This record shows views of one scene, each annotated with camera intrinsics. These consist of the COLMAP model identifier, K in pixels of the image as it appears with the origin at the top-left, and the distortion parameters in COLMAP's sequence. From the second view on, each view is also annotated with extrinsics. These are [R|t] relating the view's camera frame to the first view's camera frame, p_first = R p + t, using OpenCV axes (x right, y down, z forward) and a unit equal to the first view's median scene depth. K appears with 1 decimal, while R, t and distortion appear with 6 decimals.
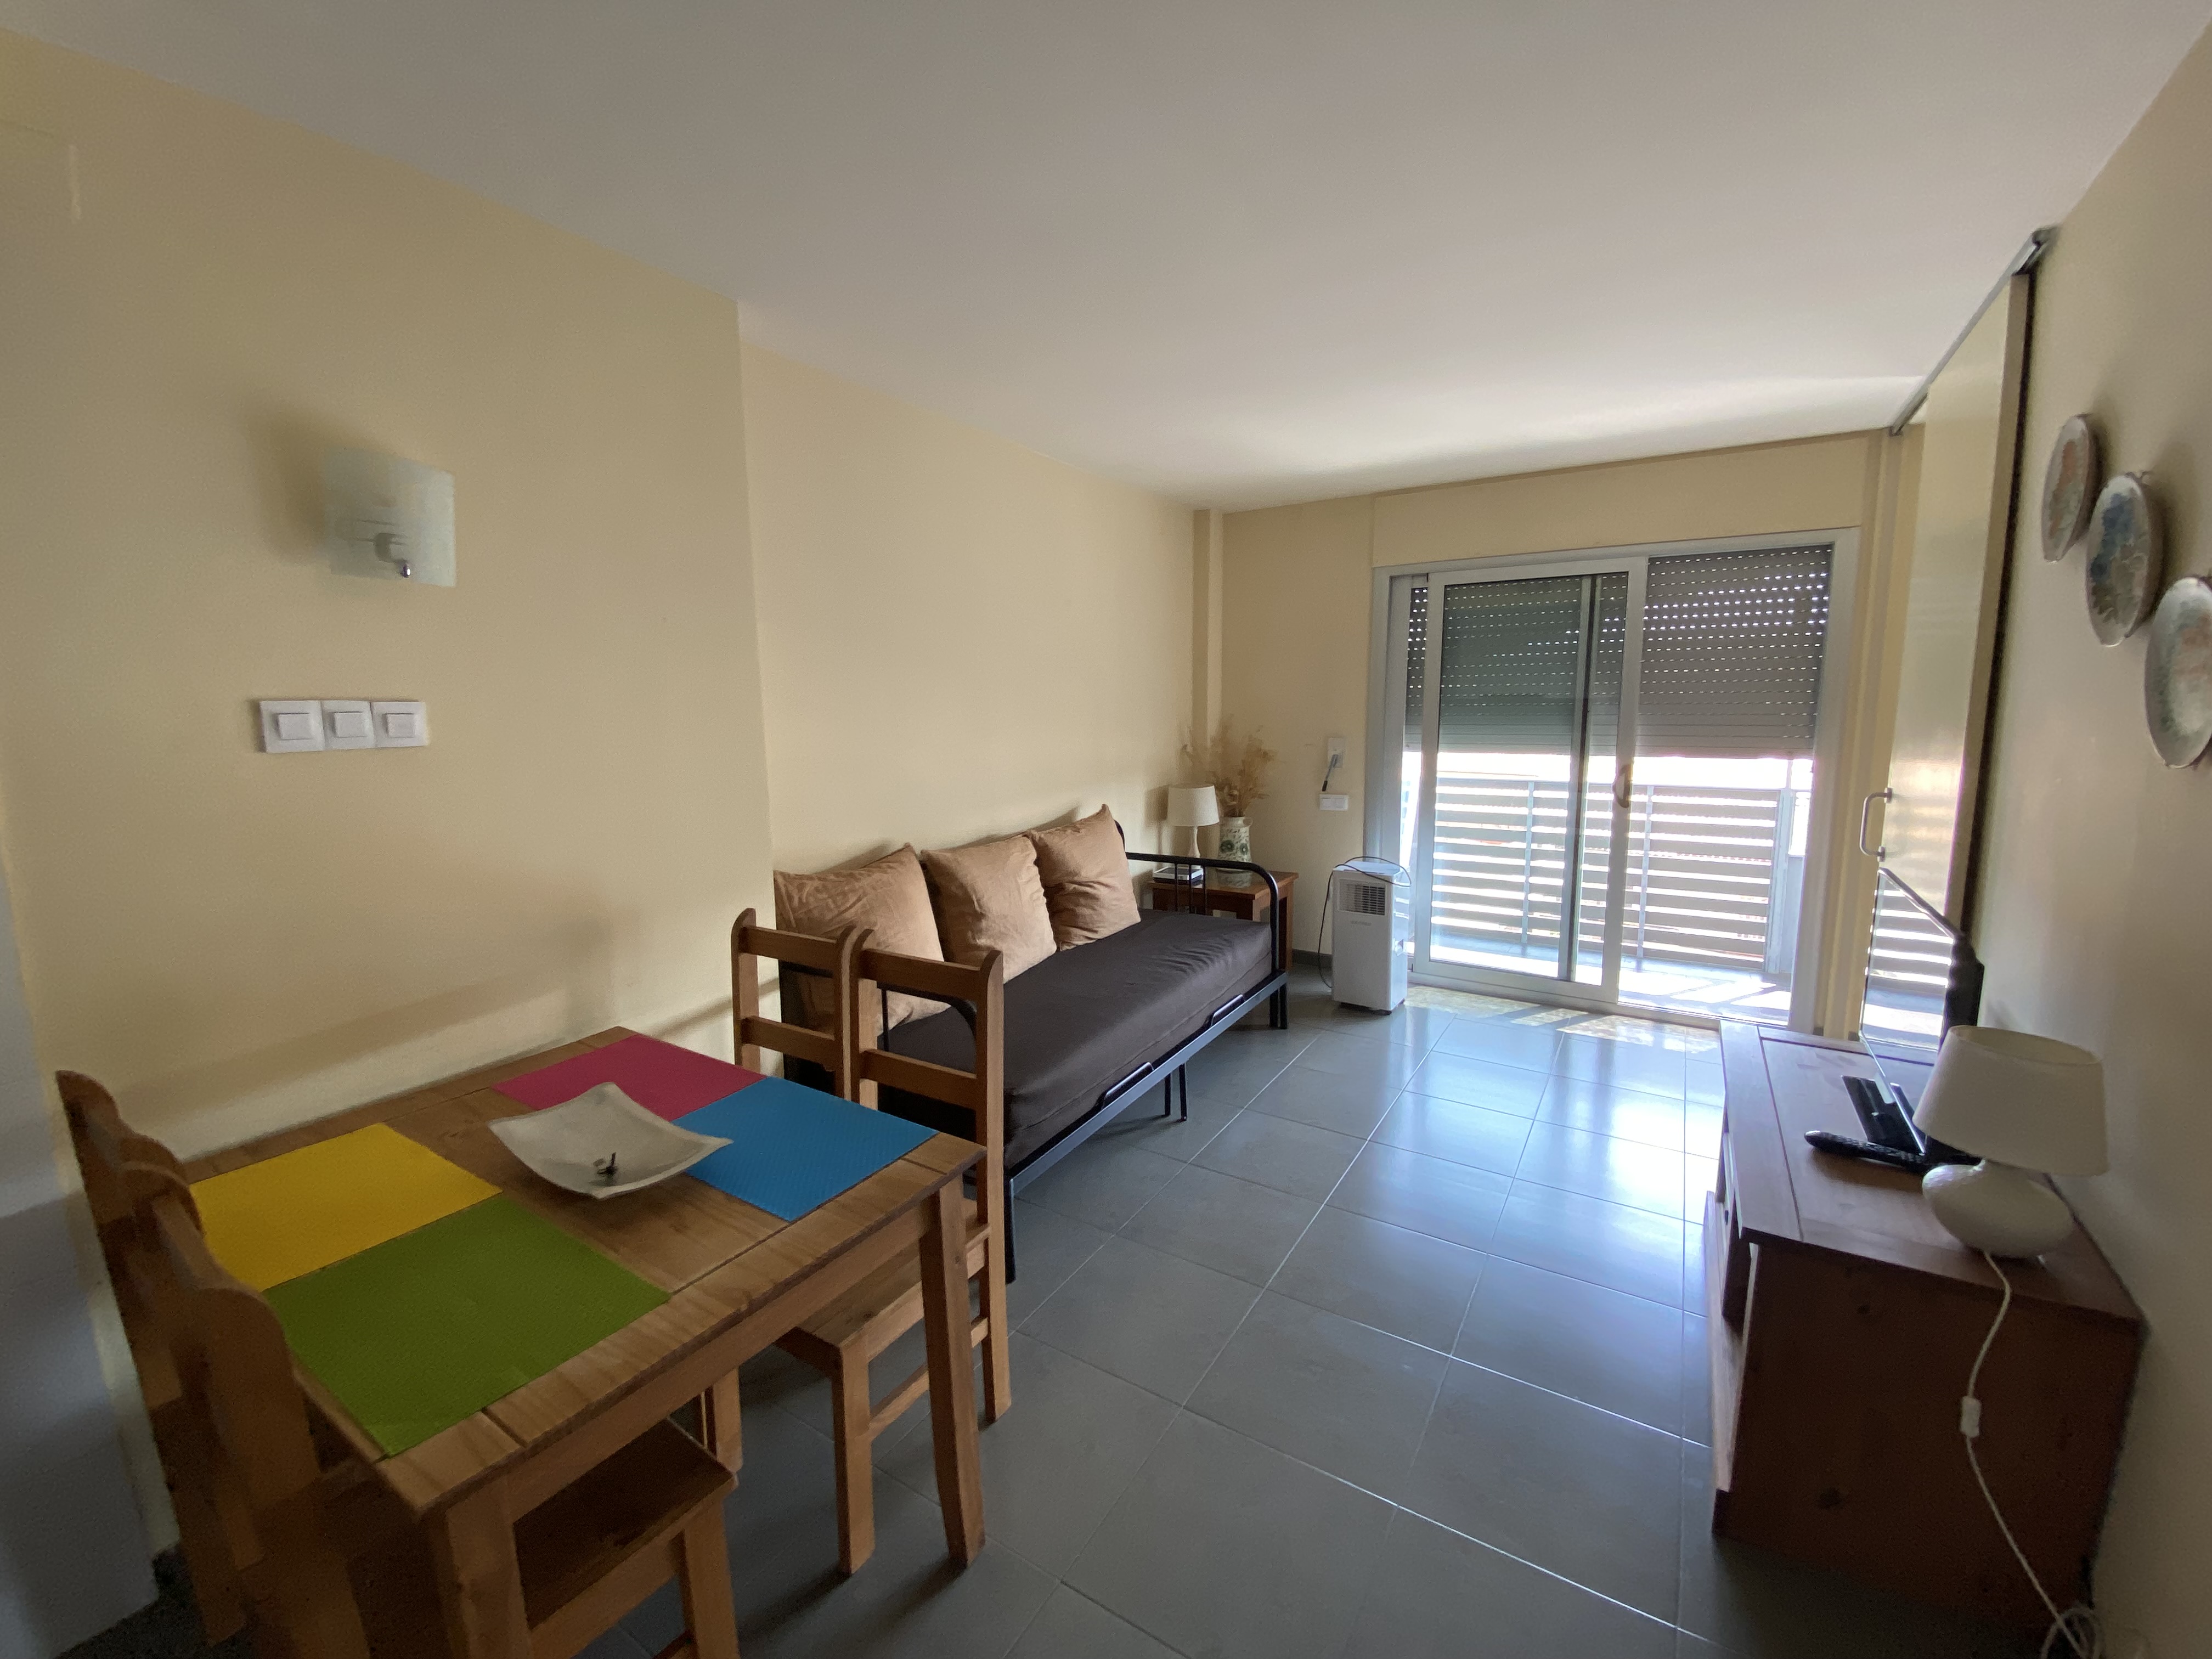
lens RADIAL K [[888.5, 0, 1112.8], [0, 888.5, 821.0], [0, 0, 1]] dist [-0.012073, -0.008714]
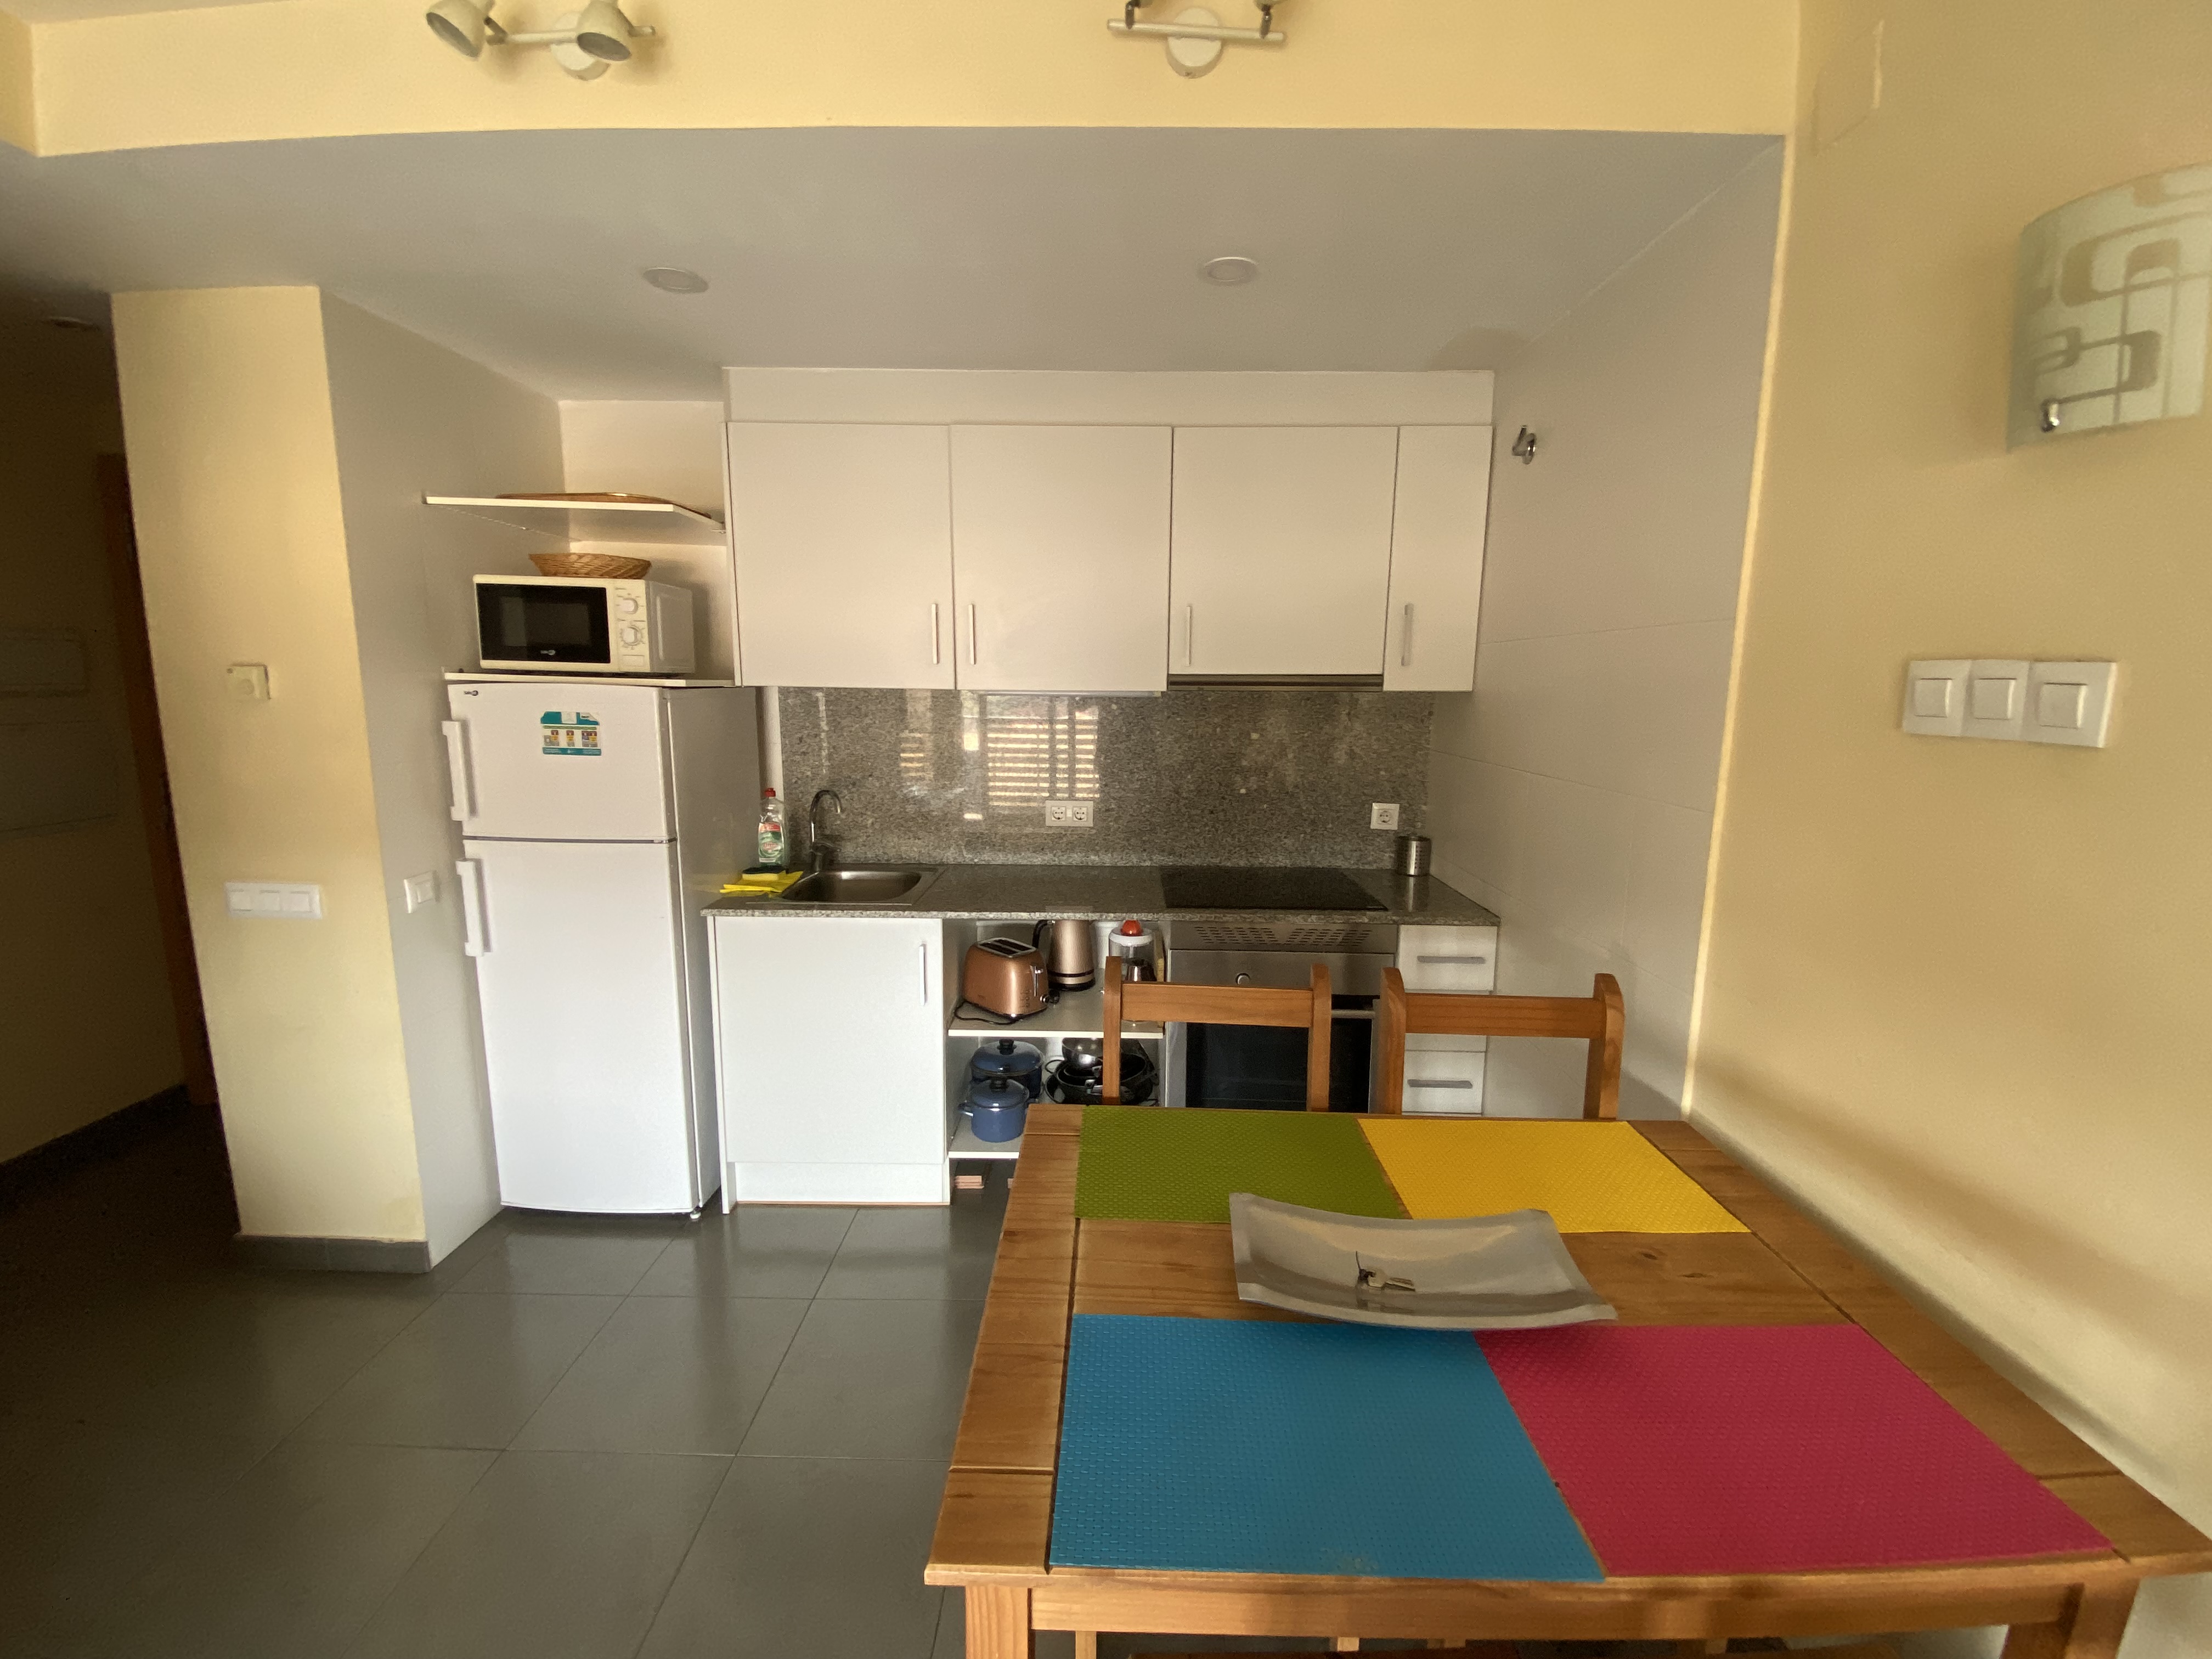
lens RADIAL K [[888.5, 0, 1120.8], [0, 888.5, 846.8], [0, 0, 1]] dist [-0.012073, -0.008714]
pose [[-0.858580, 0.094946, -0.503811, -0.024477], [-0.068343, 0.952735, 0.296015, -0.149368], [0.508104, 0.288585, -0.811511, 1.207736]]
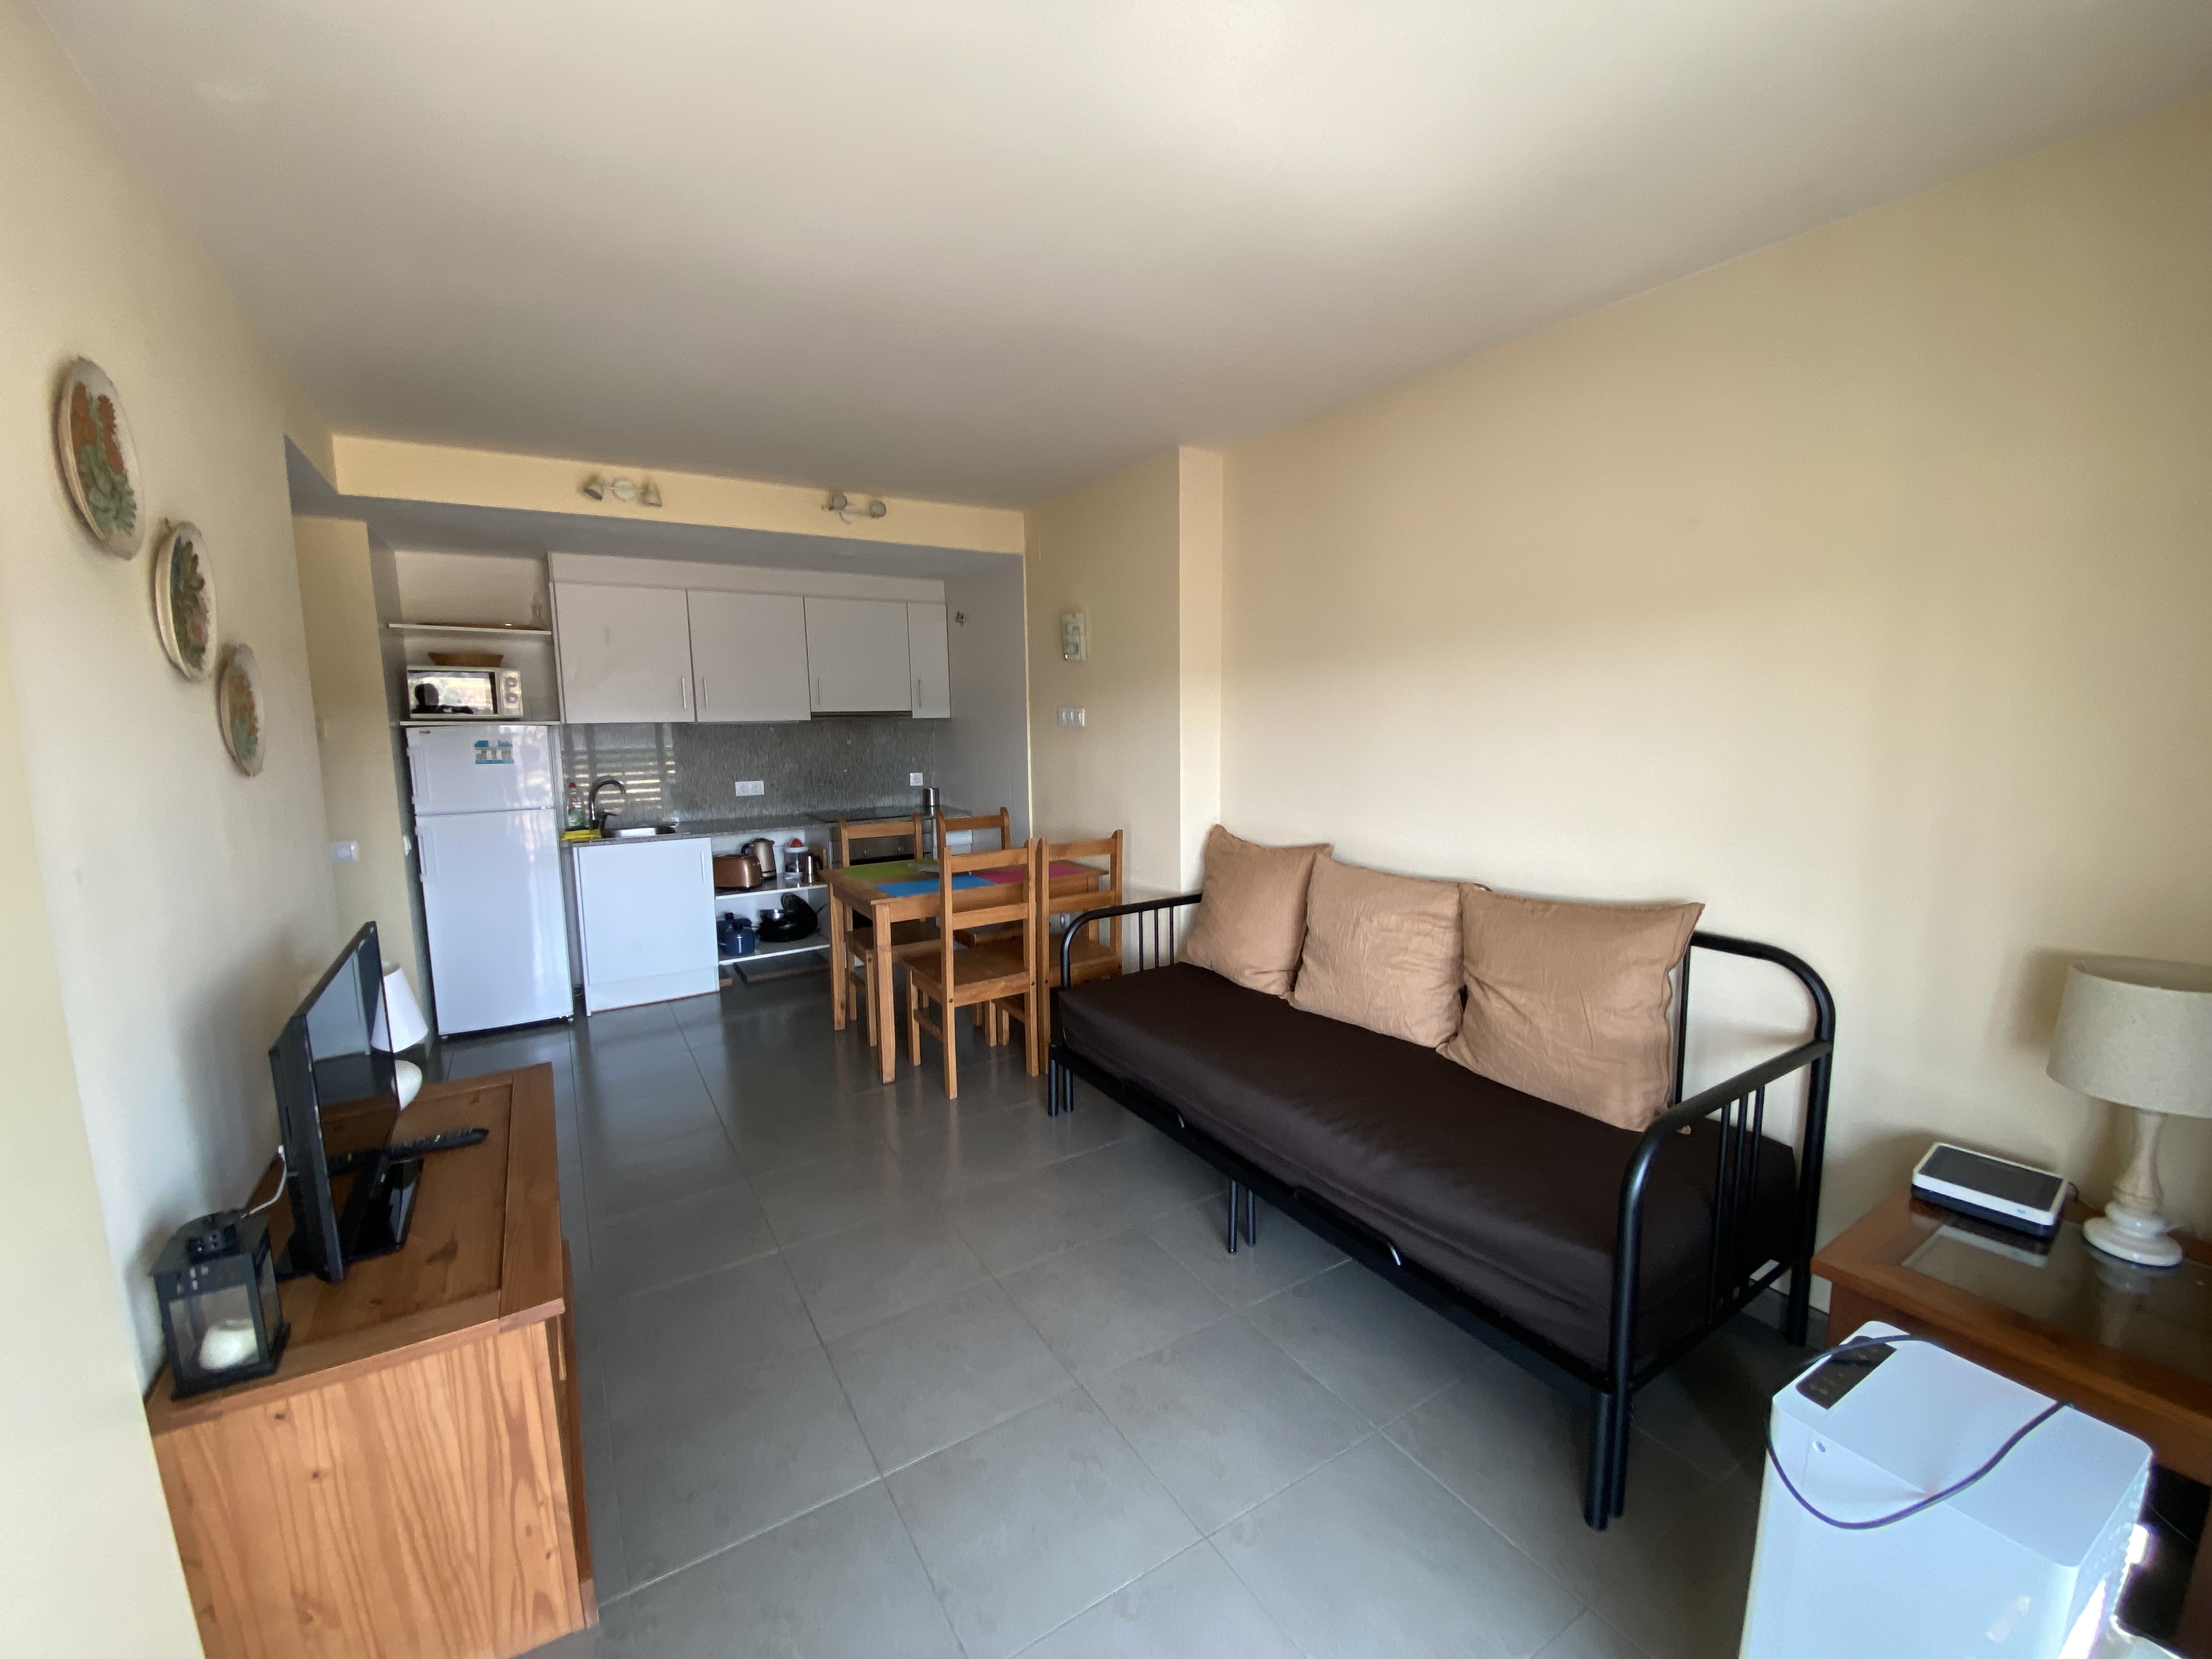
lens RADIAL K [[888.5, 0, 1127.3], [0, 888.5, 824.3], [0, 0, 1]] dist [-0.012073, -0.008714]
pose [[-0.443218, 0.131517, -0.886714, 1.444277], [-0.105075, 0.974738, 0.197093, -0.337342], [0.890234, 0.180527, -0.418202, 2.307987]]
